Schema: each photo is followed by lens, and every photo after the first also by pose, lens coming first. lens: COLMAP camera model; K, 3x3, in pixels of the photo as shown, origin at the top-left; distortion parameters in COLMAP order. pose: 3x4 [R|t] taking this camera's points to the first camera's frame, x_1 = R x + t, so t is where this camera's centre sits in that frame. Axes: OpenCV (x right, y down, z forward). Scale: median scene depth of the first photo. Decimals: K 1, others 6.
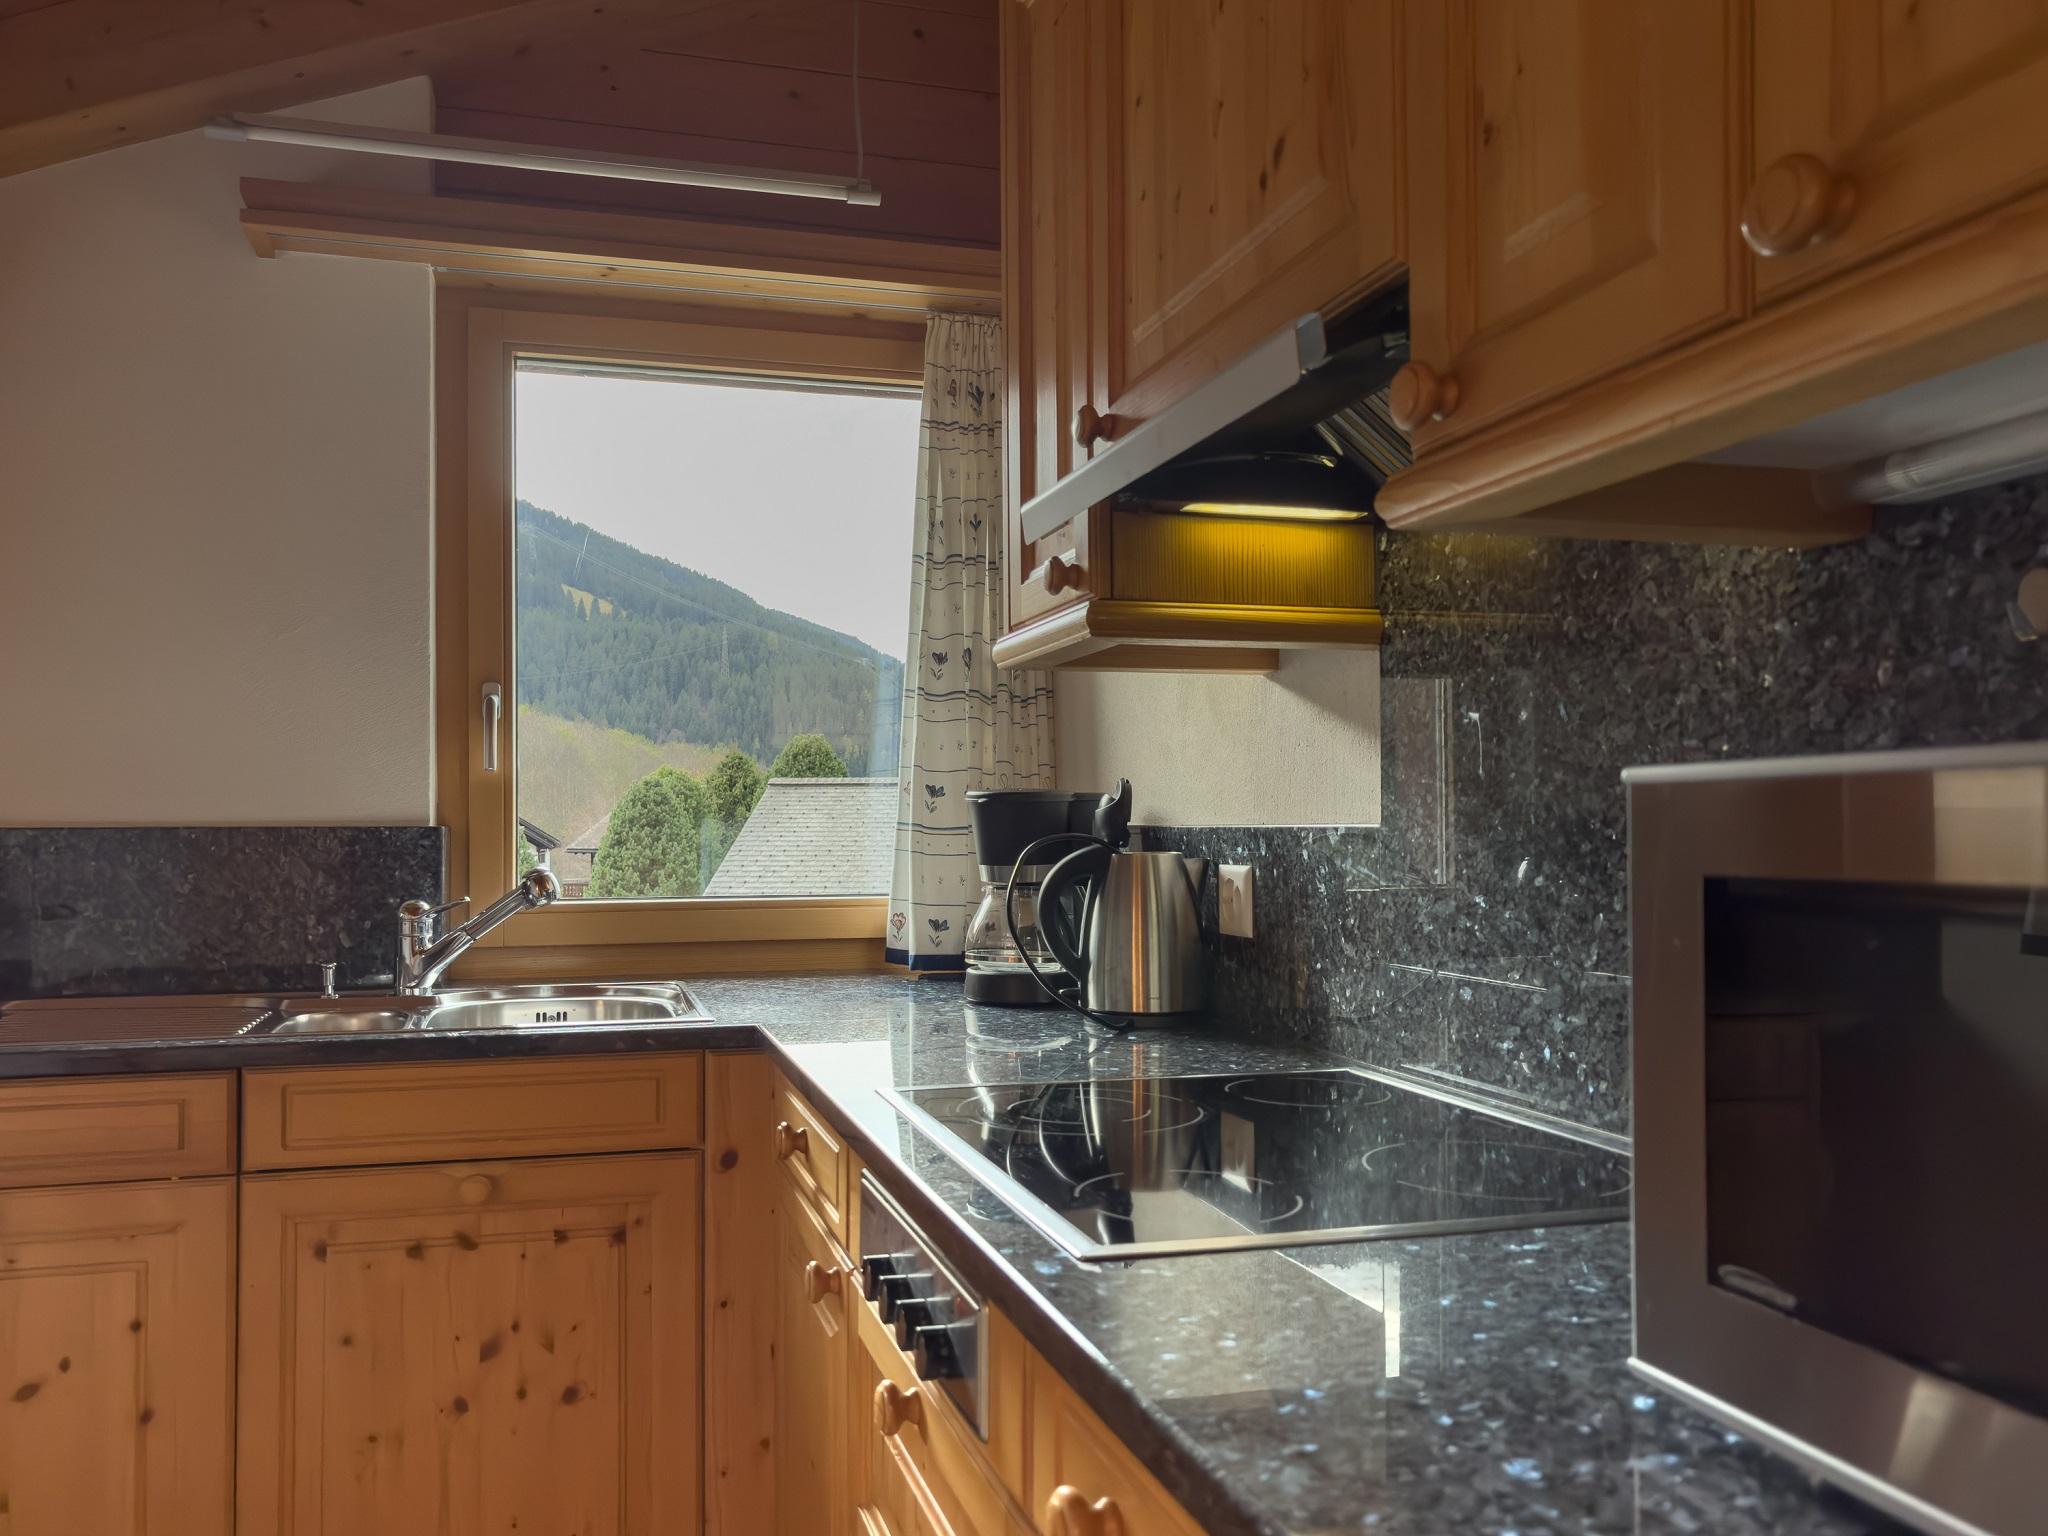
lens RADIAL K [[1434.3, 0, 935.7], [0, 1434.3, 810.2], [0, 0, 1]] dist [0.003304, 0.005645]
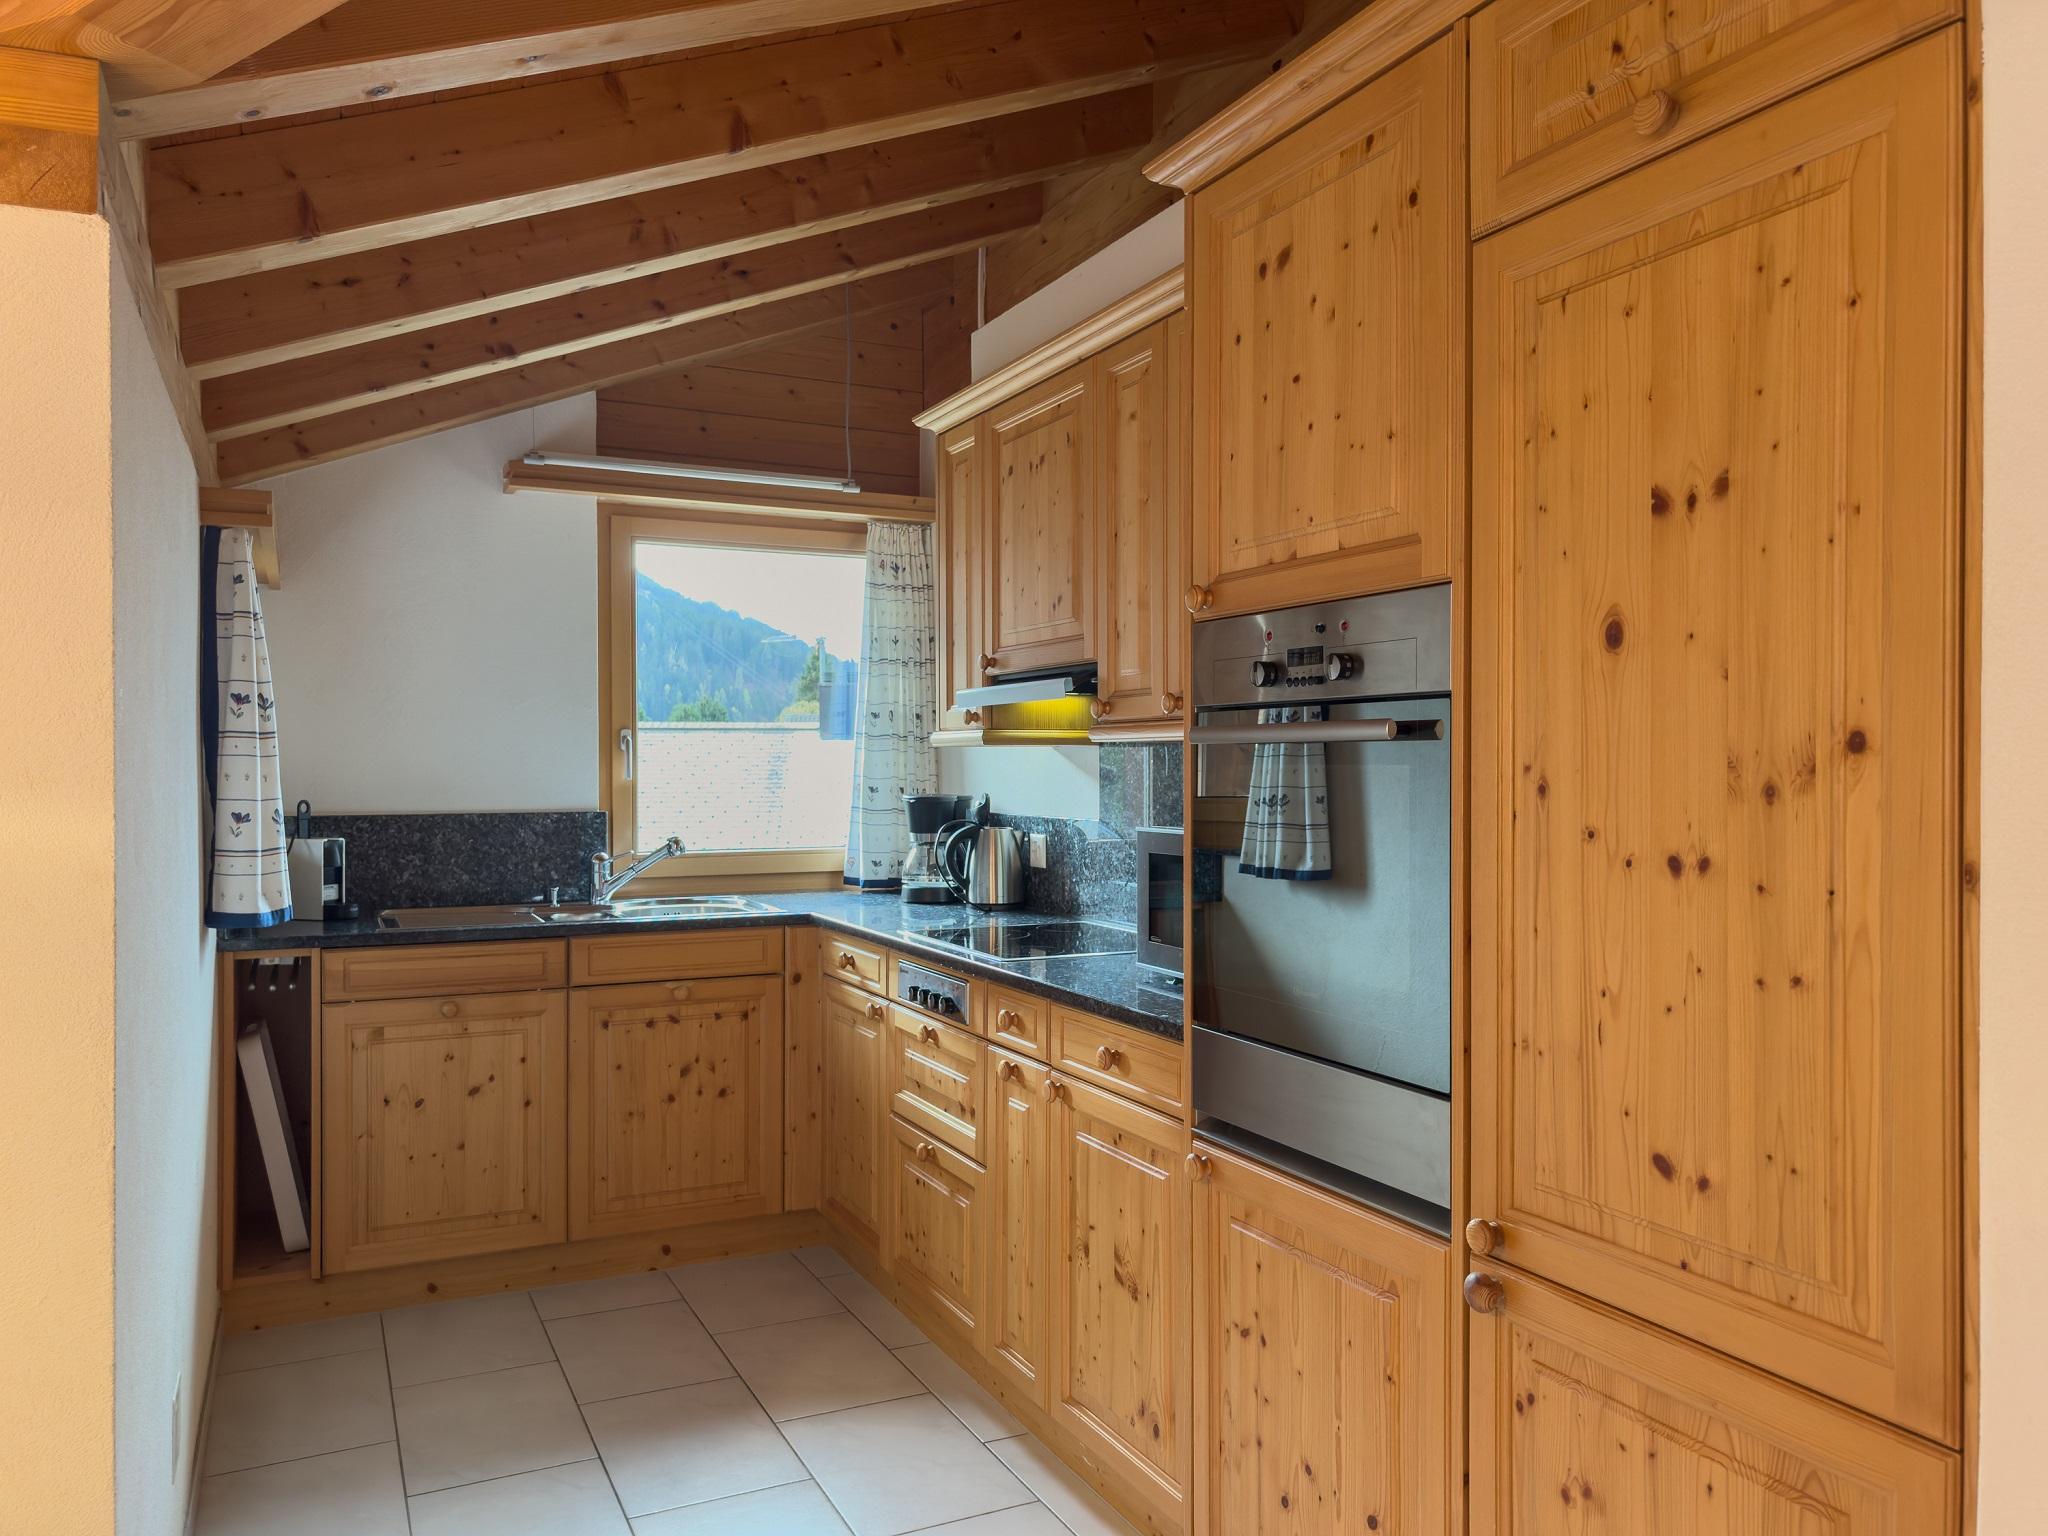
lens RADIAL K [[1434.3, 0, 1023.4], [0, 1434.3, 761.7], [0, 0, 1]] dist [0.003304, 0.005645]
pose [[0.977649, 0.003950, 0.210207, -0.261470], [-0.006639, 0.999905, 0.012088, -0.095197], [-0.210140, -0.013213, 0.977582, -1.082716]]
